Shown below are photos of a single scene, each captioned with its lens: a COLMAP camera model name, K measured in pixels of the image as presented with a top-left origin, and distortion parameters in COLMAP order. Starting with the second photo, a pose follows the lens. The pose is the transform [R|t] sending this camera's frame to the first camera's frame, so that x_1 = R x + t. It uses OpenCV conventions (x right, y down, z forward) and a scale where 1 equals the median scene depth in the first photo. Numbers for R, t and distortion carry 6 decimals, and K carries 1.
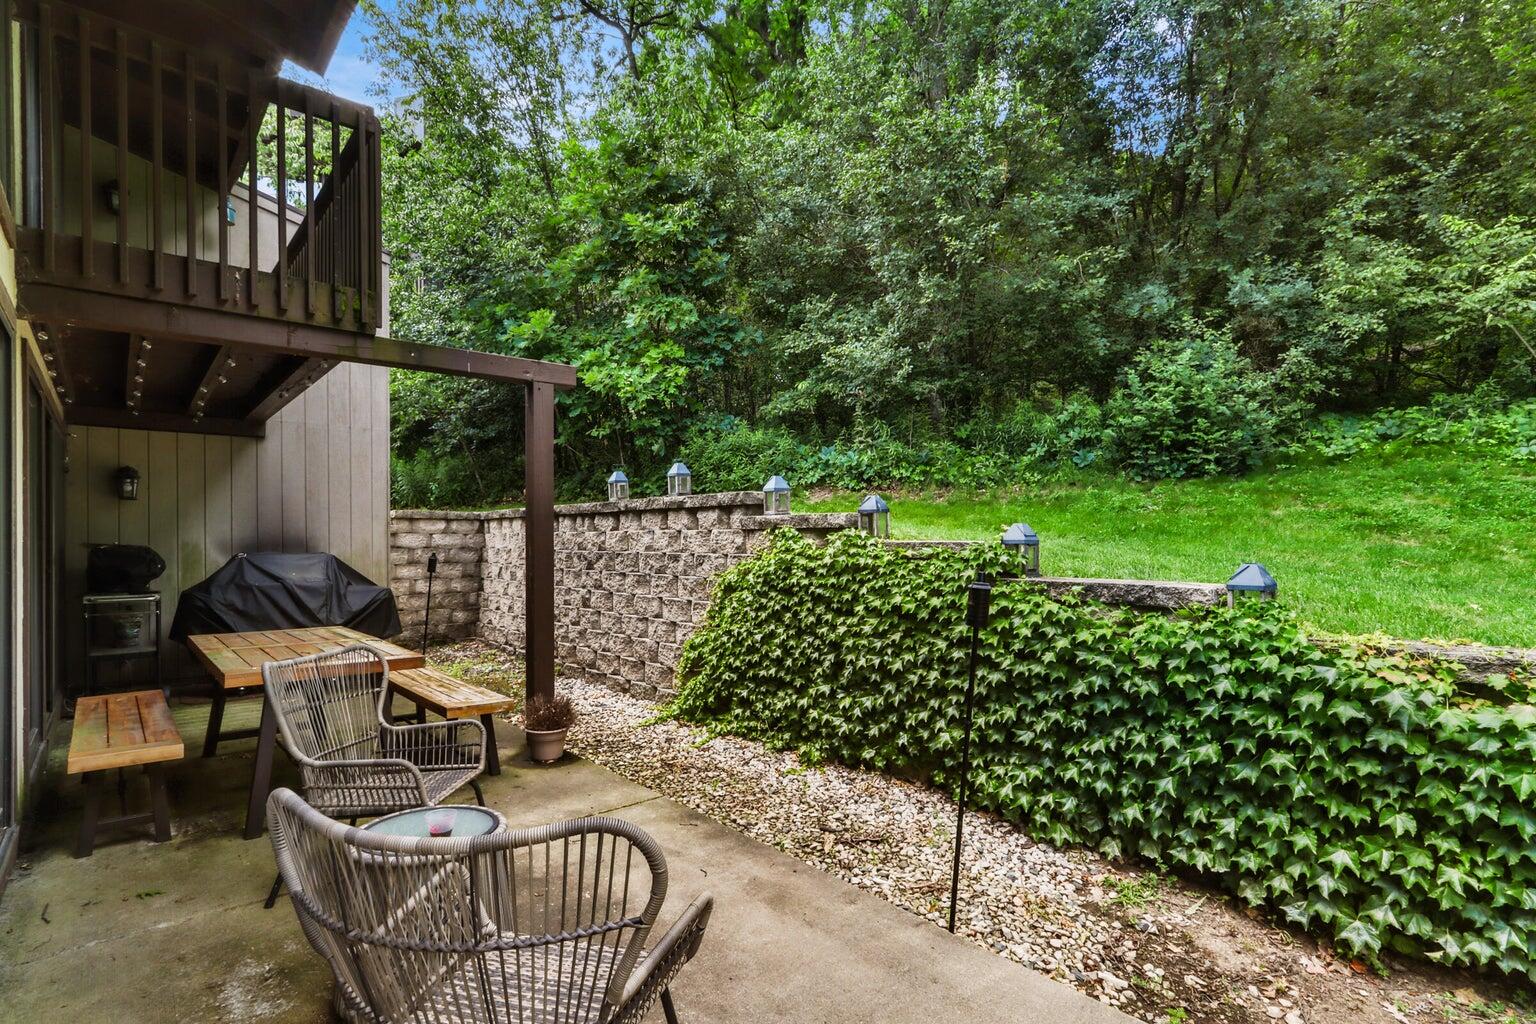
lens RADIAL K [[718.0, 0, 763.4], [0, 718.0, 536.5], [0, 0, 1]] dist [0.009032, 0.000184]
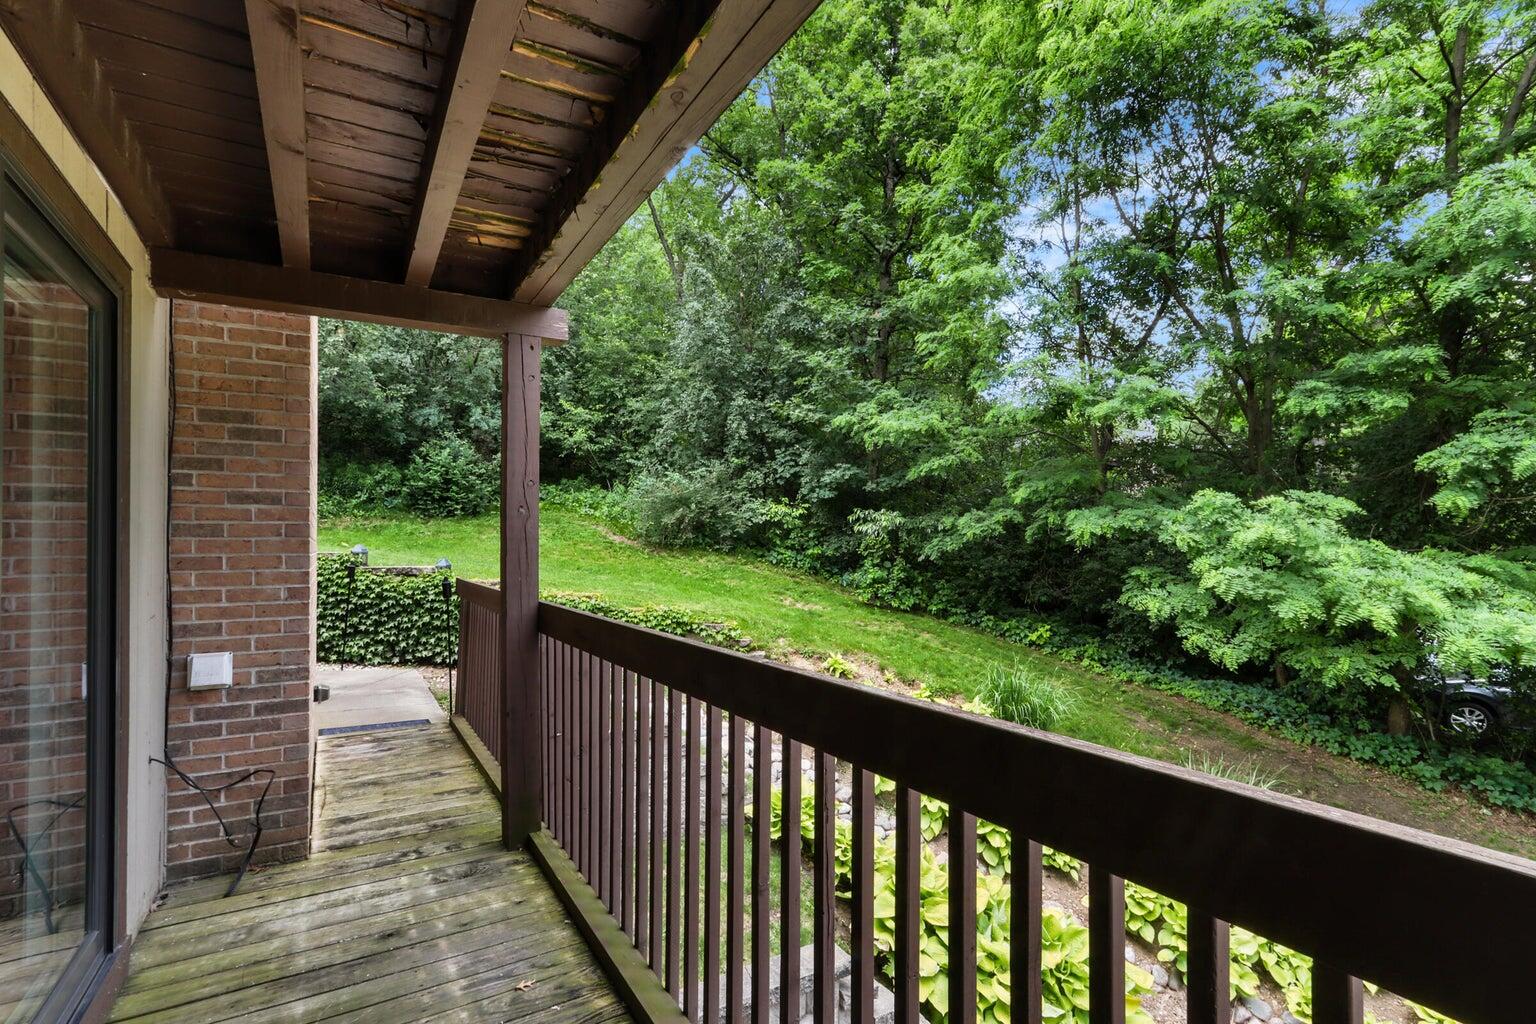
lens RADIAL K [[718.0, 0, 763.4], [0, 718.0, 536.5], [0, 0, 1]] dist [0.009032, 0.000184]
pose [[0.632227, 0.004581, 0.774769, -0.723016], [0.004239, 0.999947, -0.009372, -0.018636], [-0.774771, 0.009210, 0.632175, -1.734024]]
